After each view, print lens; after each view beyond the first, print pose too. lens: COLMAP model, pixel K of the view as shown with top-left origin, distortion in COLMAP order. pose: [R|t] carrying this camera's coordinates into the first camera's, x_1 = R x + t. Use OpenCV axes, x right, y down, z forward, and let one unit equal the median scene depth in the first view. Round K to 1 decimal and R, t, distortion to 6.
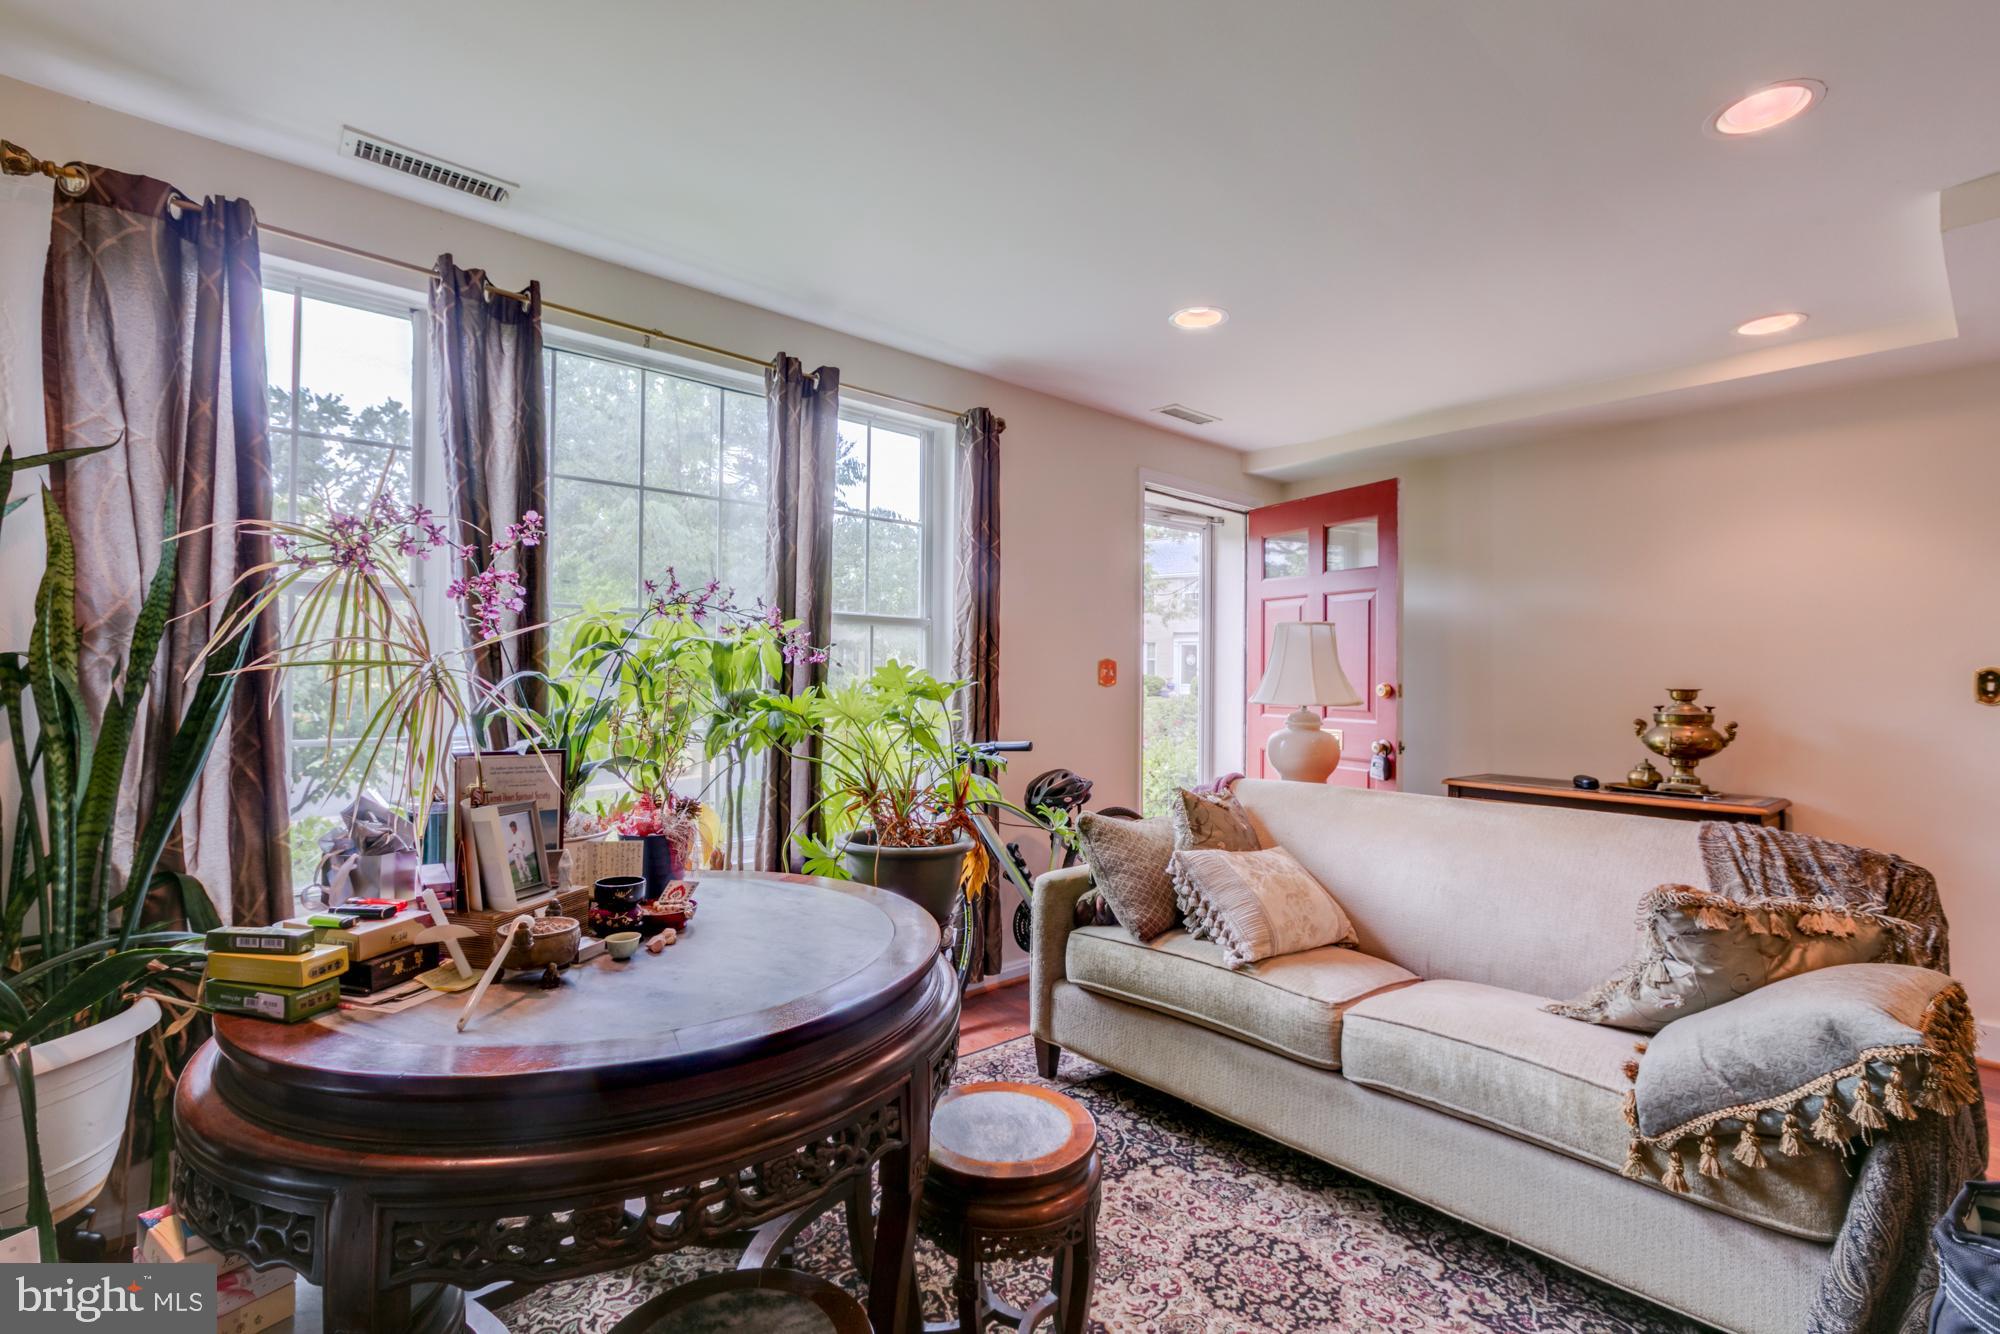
lens RADIAL K [[885.4, 0, 994.0], [0, 885.4, 656.9], [0, 0, 1]] dist [0.003329, -0.001859]
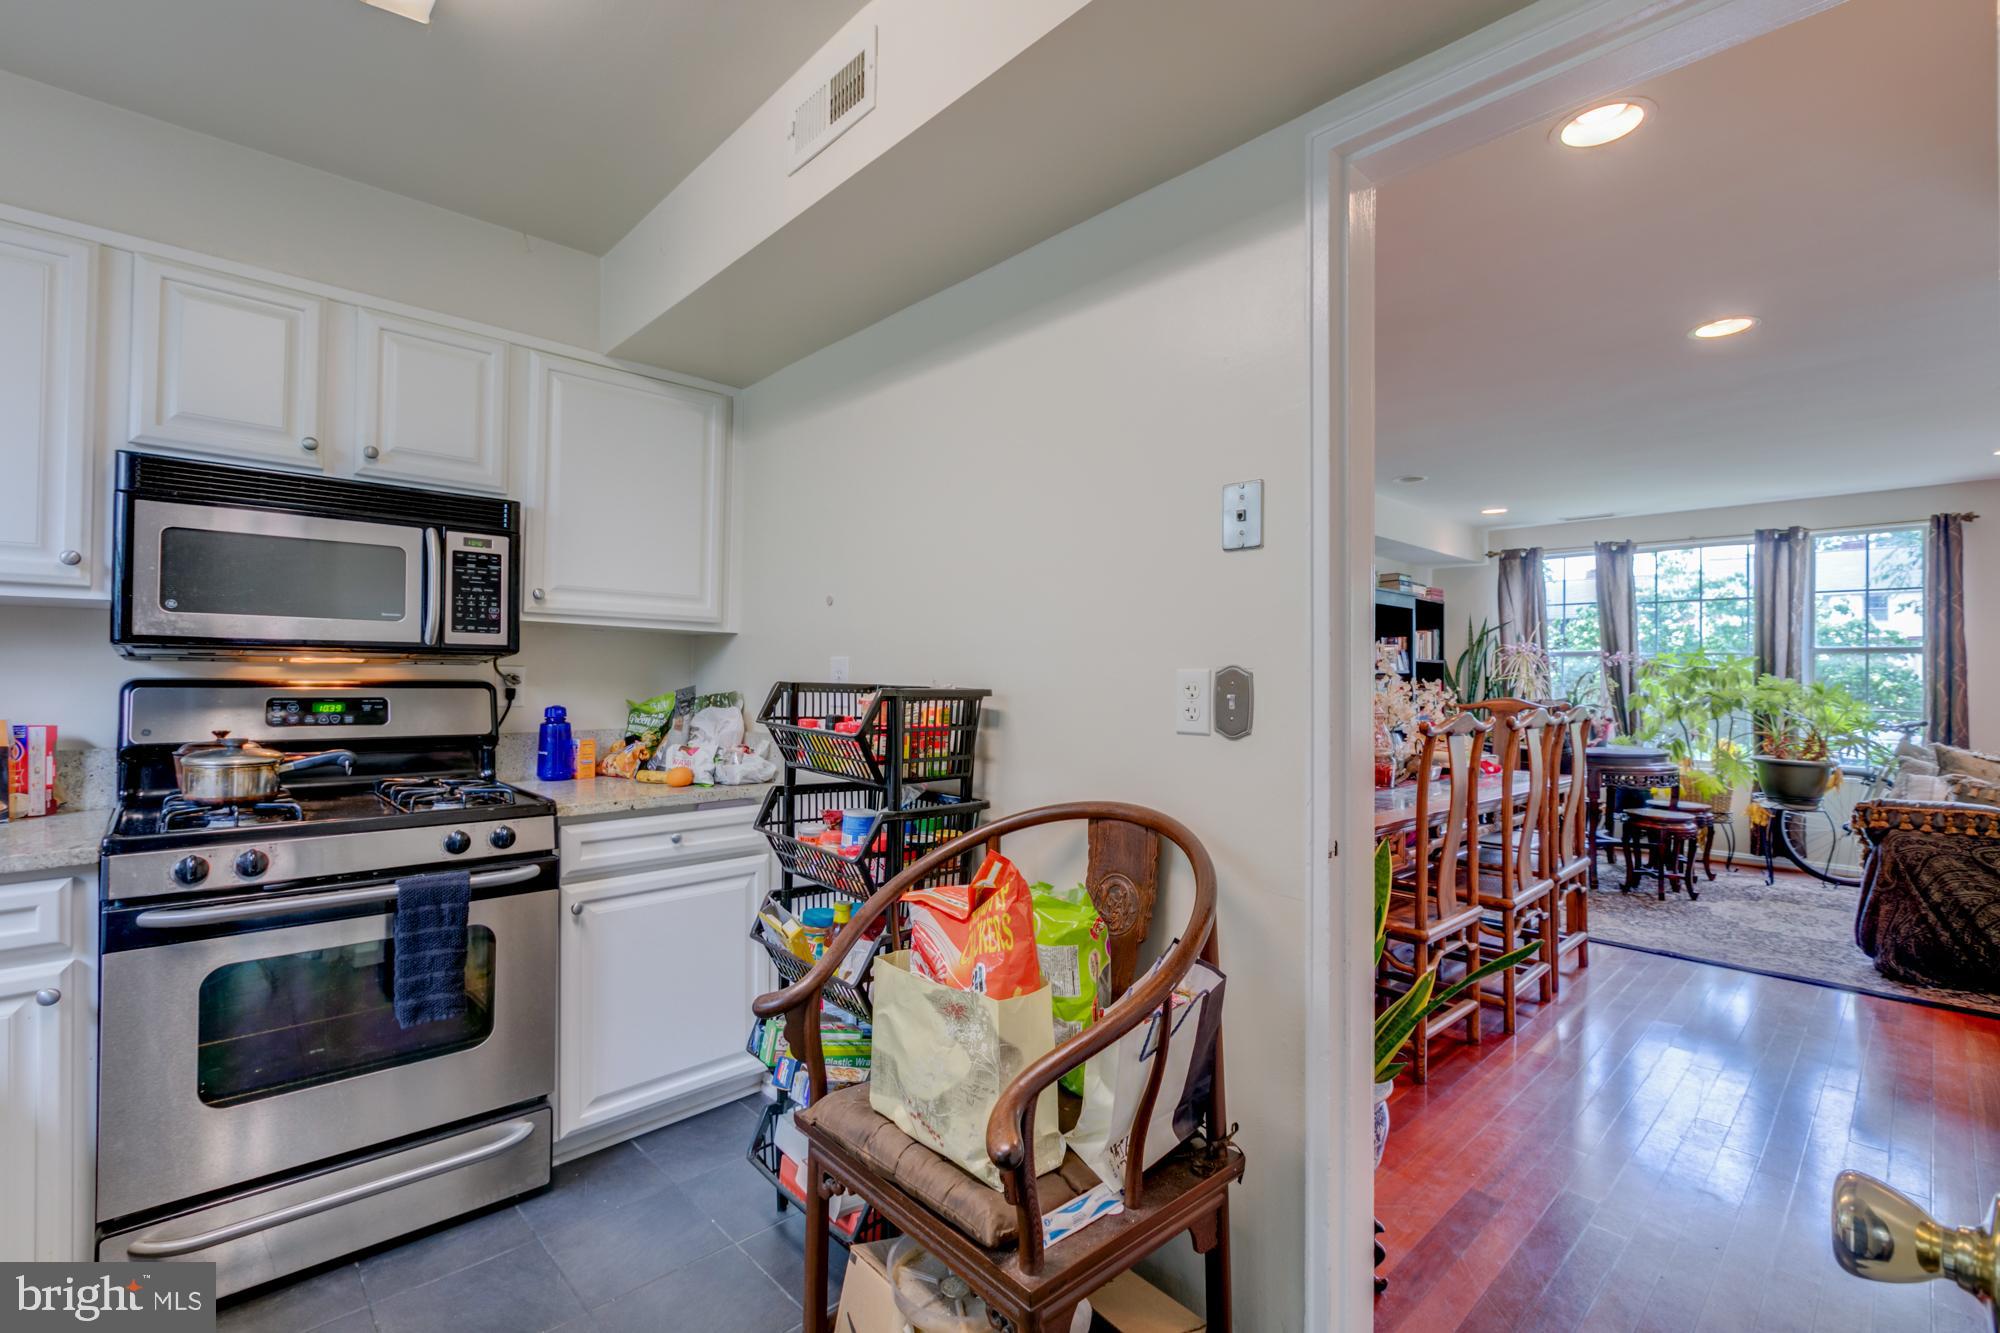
lens RADIAL K [[885.4, 0, 1001.0], [0, 885.4, 663.1], [0, 0, 1]] dist [0.003329, -0.001859]
pose [[0.037566, -0.028983, -0.998874, 2.267095], [0.011300, 0.999528, -0.028577, 0.017675], [0.999230, -0.010214, 0.037876, -1.110465]]
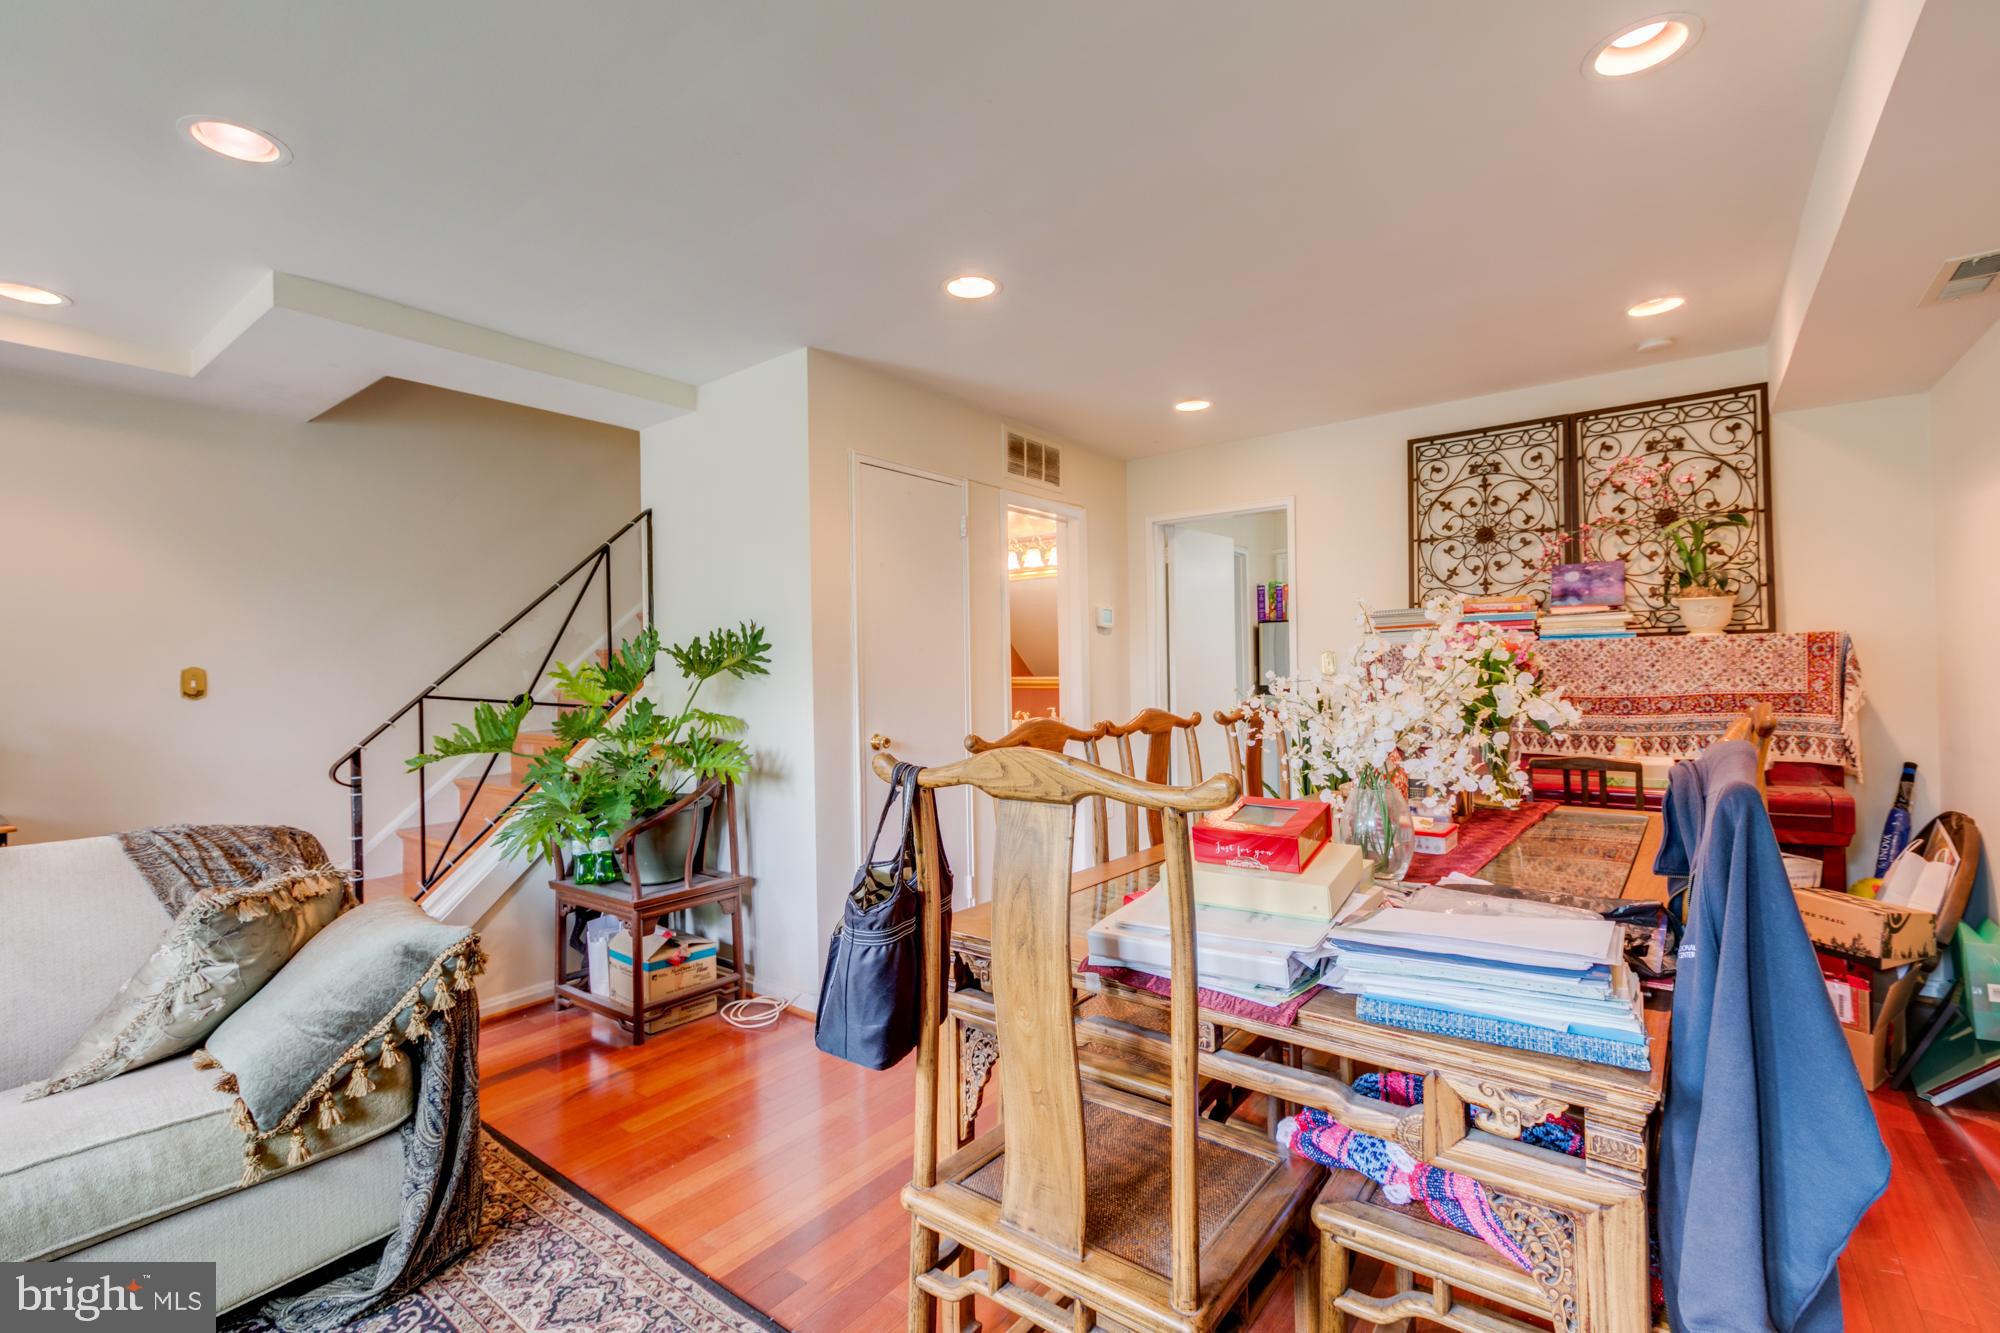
lens RADIAL K [[885.4, 0, 998.1], [0, 885.4, 655.7], [0, 0, 1]] dist [0.003329, -0.001859]
pose [[-0.194907, 0.003582, 0.980815, -0.345377], [-0.003670, 0.999984, -0.004382, -0.001586], [-0.980815, -0.004454, -0.194891, 0.310411]]
